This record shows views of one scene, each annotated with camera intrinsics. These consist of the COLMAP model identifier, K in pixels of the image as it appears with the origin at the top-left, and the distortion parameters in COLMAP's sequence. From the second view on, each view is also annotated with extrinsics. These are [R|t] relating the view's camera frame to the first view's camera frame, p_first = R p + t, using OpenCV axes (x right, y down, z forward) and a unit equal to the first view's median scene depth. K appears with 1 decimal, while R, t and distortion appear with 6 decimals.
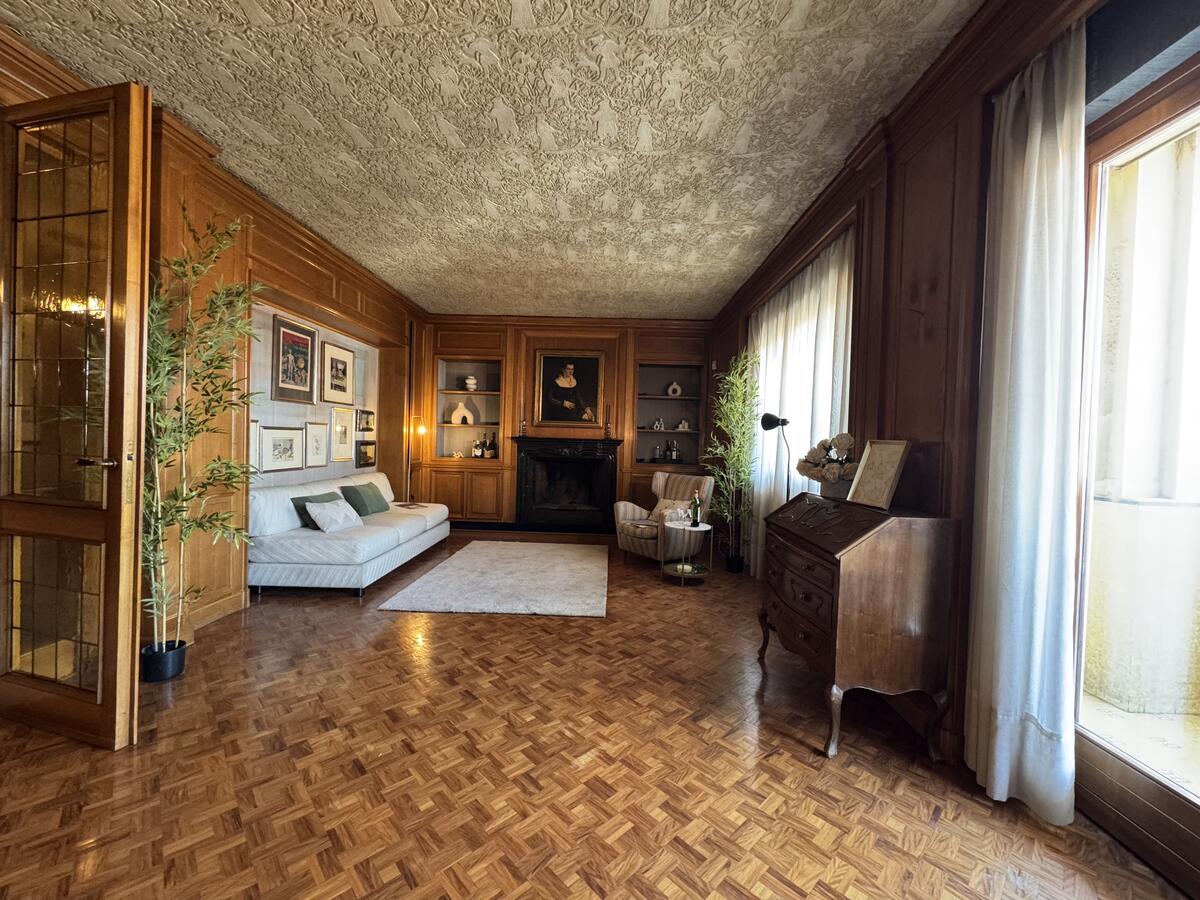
lens RADIAL K [[479.0, 0, 600.9], [0, 479.0, 452.3], [0, 0, 1]] dist [-0.001881, -0.000015]
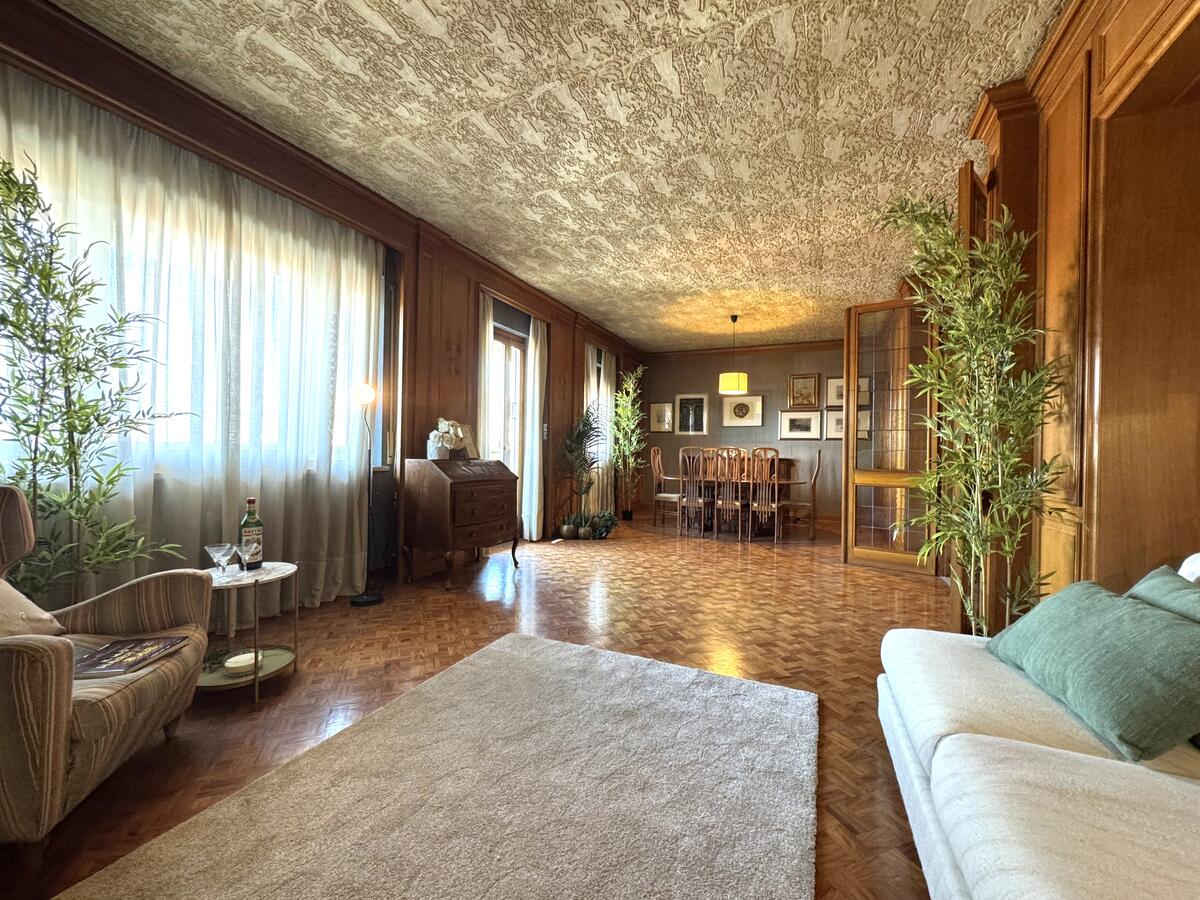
lens RADIAL K [[479.0, 0, 589.0], [0, 479.0, 449.9], [0, 0, 1]] dist [-0.001881, -0.000015]
pose [[-0.908037, -0.047116, 0.416233, -0.304339], [-0.038057, 0.998824, 0.030041, -0.000152], [-0.417158, 0.011438, -0.908762, 1.163180]]
